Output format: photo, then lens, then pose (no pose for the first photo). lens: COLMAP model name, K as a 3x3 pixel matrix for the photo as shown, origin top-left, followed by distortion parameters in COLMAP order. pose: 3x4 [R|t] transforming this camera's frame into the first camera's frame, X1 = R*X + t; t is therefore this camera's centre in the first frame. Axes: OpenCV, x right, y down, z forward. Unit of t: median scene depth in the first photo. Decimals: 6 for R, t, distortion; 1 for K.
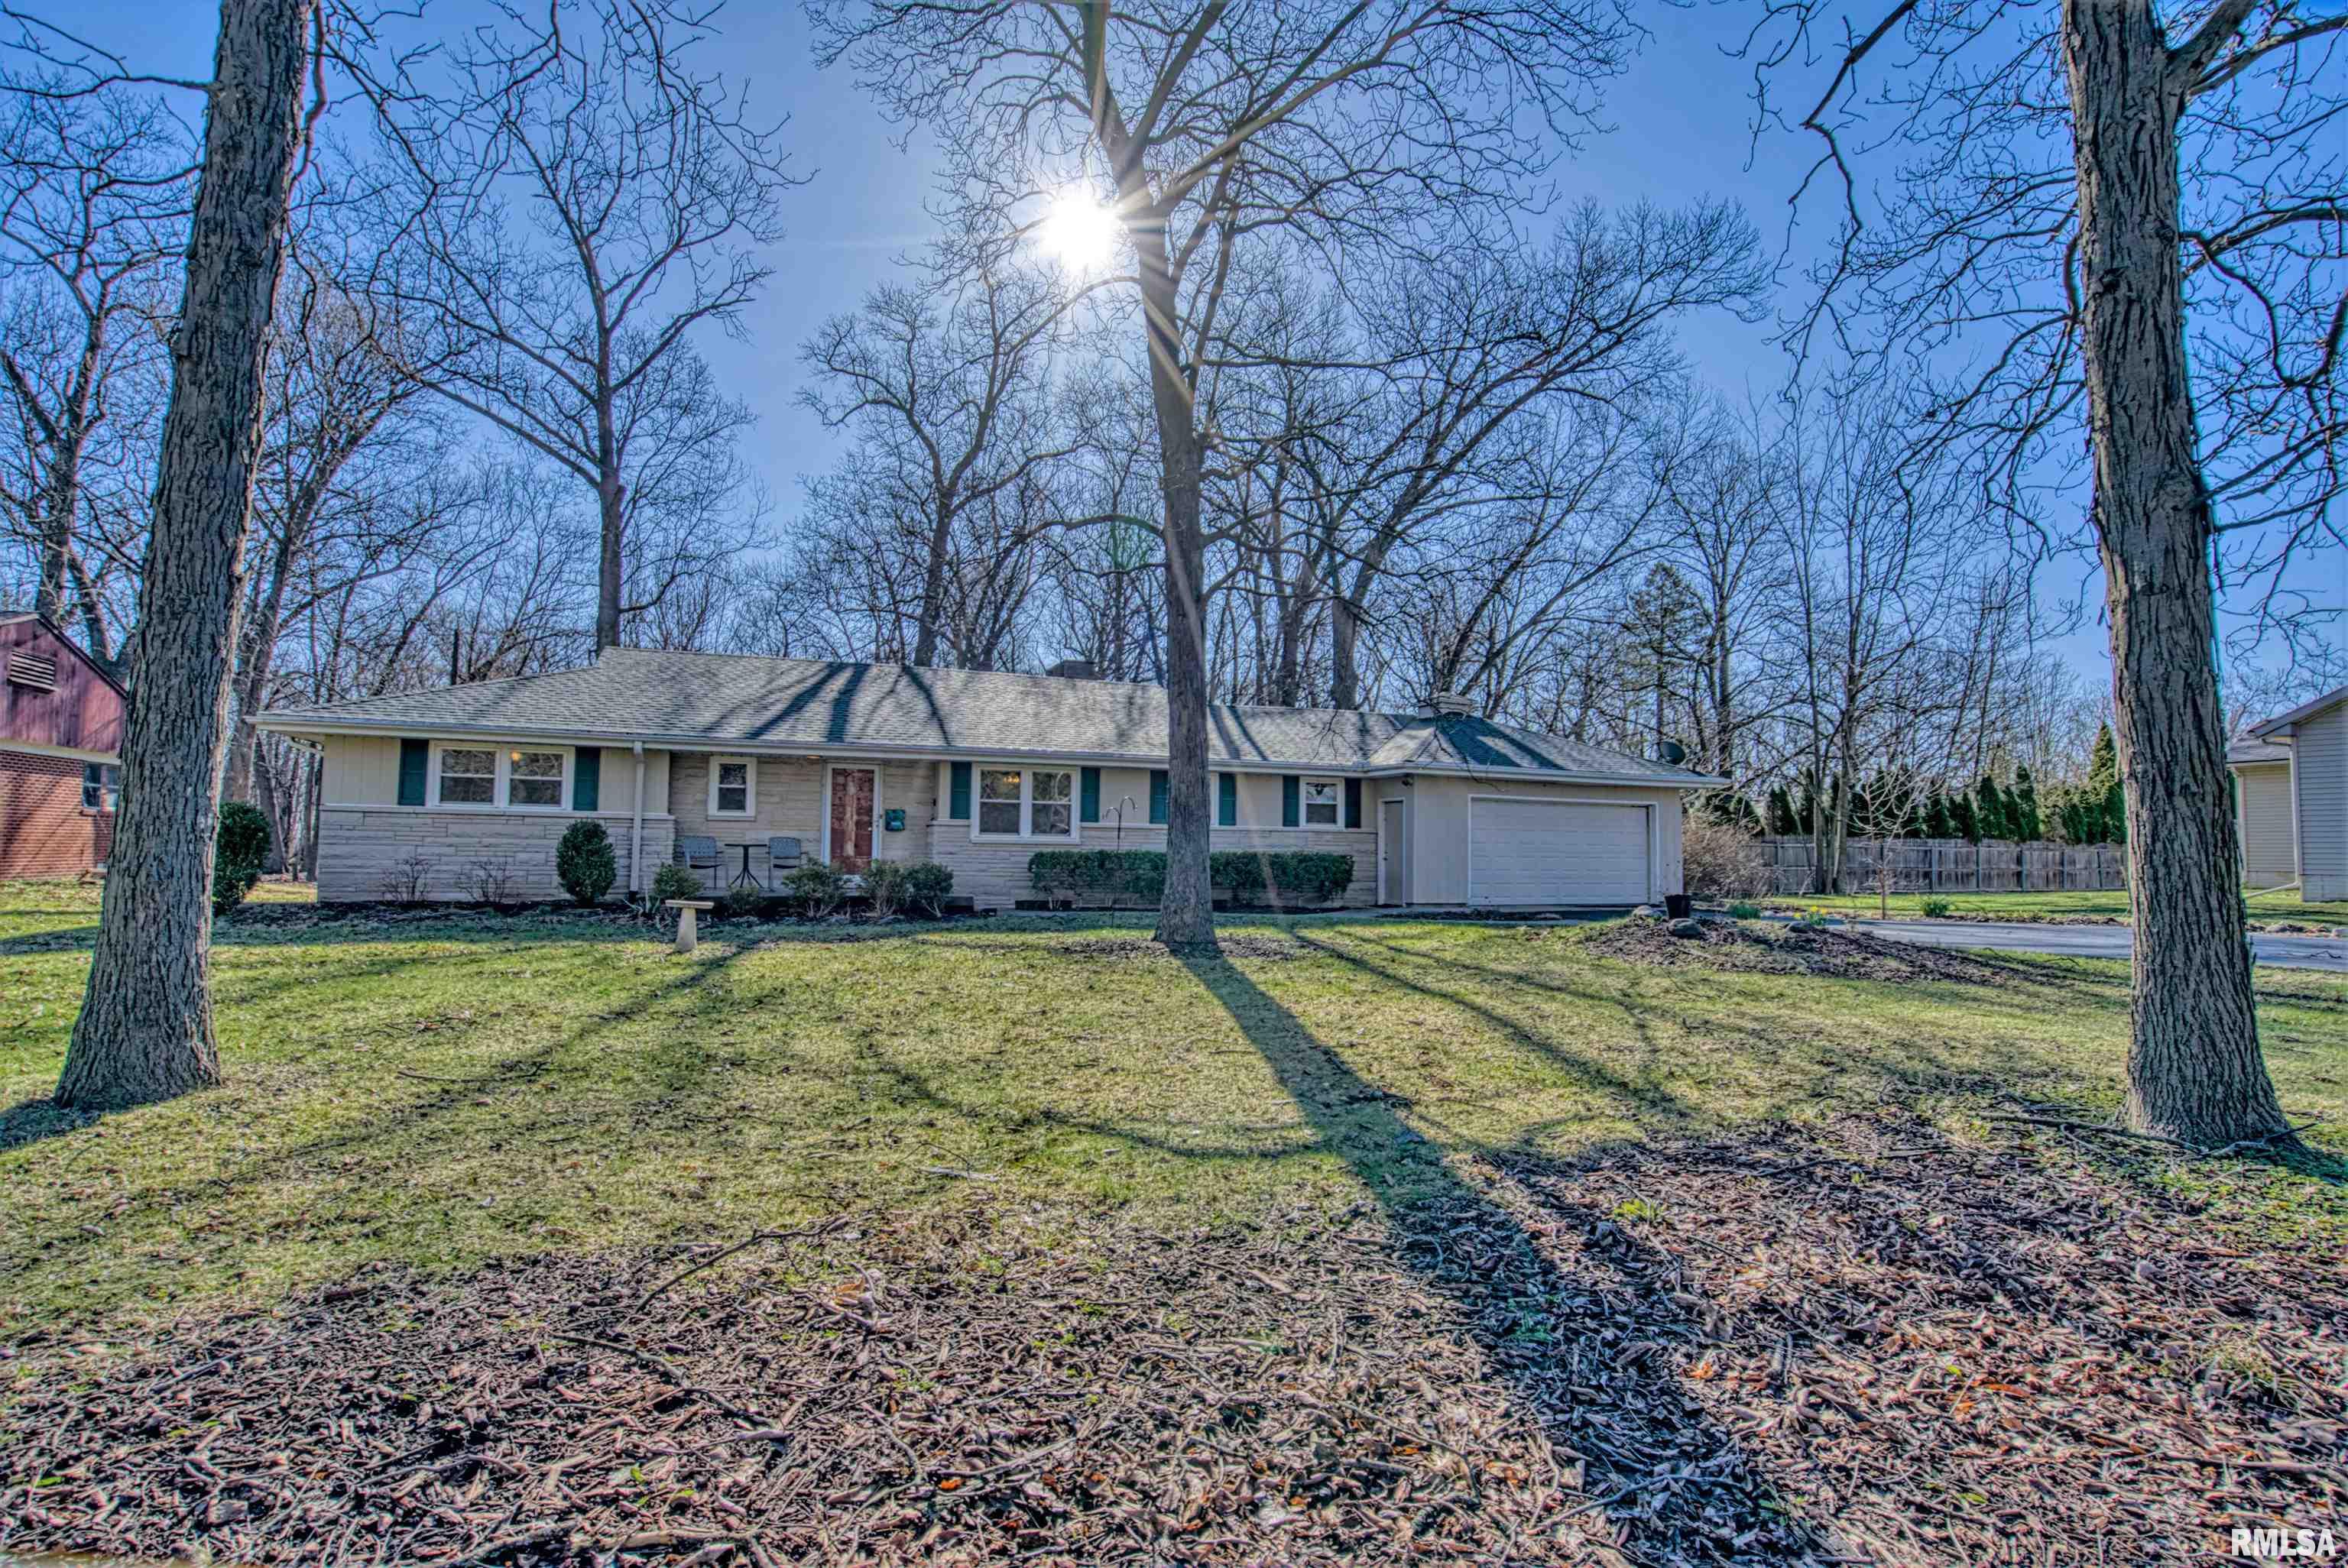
lens RADIAL K [[1084.8, 0, 1174.0], [0, 1084.8, 784.0], [0, 0, 1]] dist [-0.054533, 0.011727]
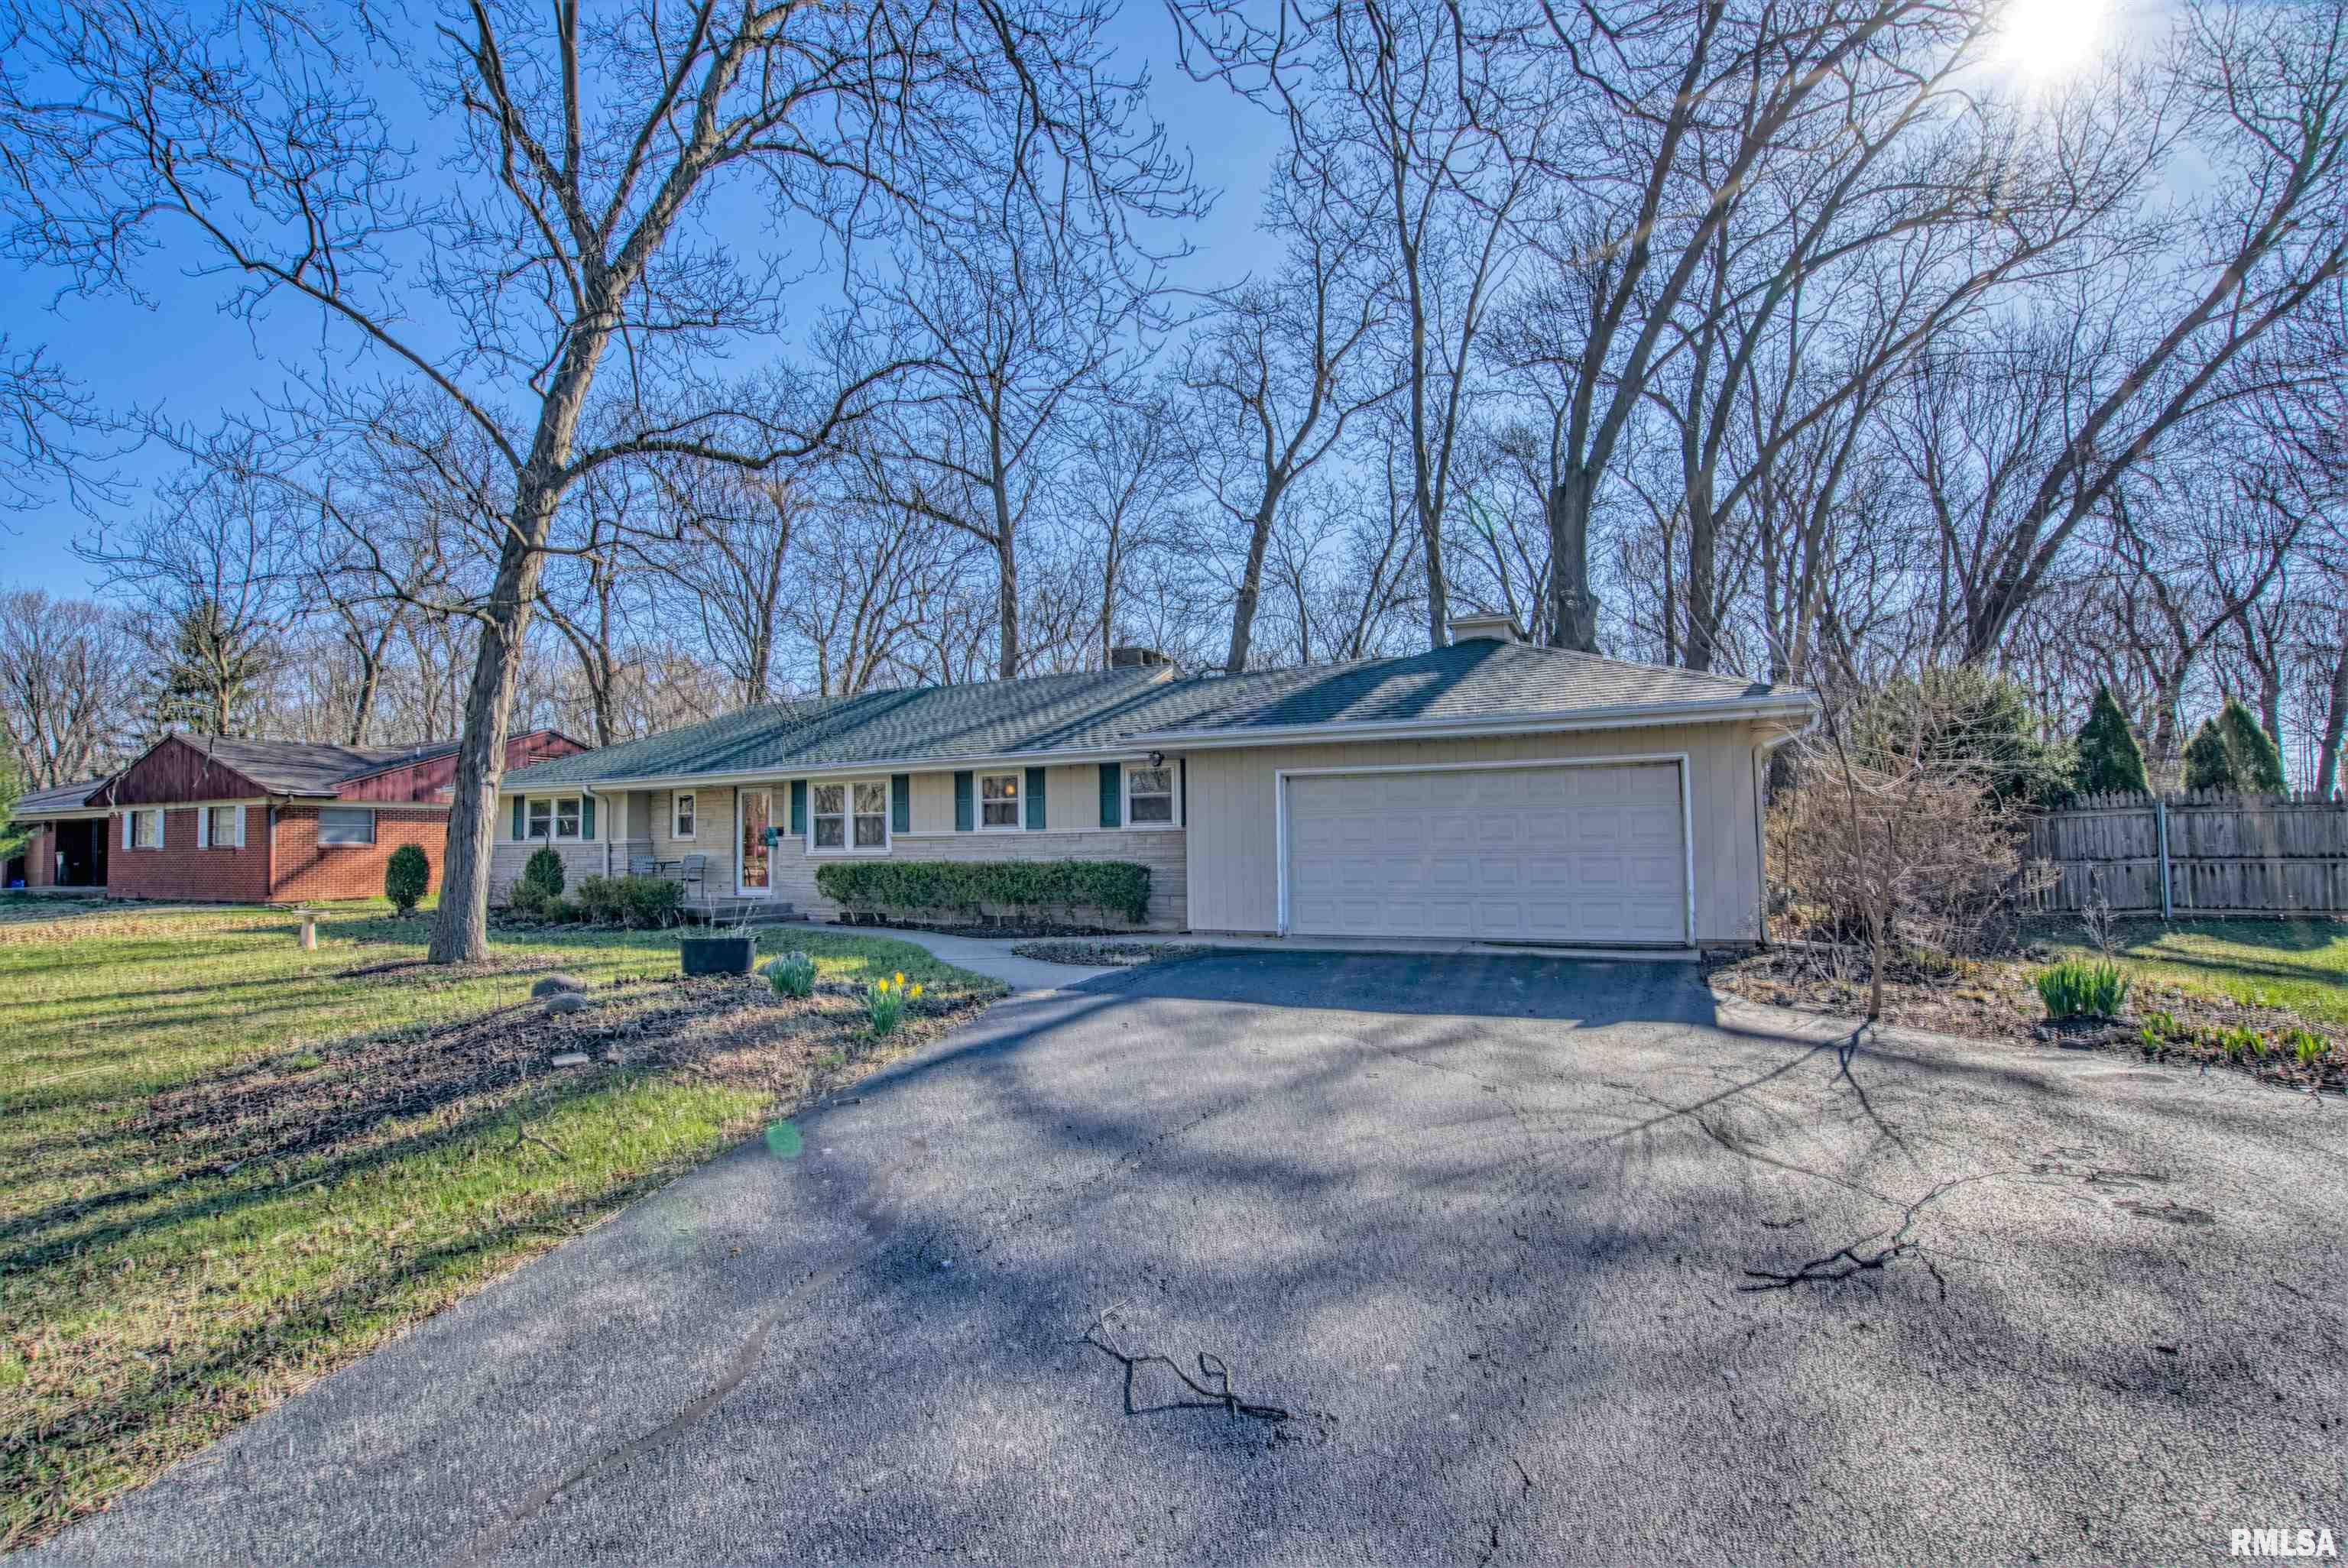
lens RADIAL K [[1084.8, 0, 1174.0], [0, 1084.8, 784.0], [0, 0, 1]] dist [-0.054533, 0.011727]
pose [[0.677684, -0.066389, -0.732350, 0.814416], [0.068737, 0.997275, -0.026799, 0.035584], [0.732134, -0.032178, 0.680400, 0.544171]]
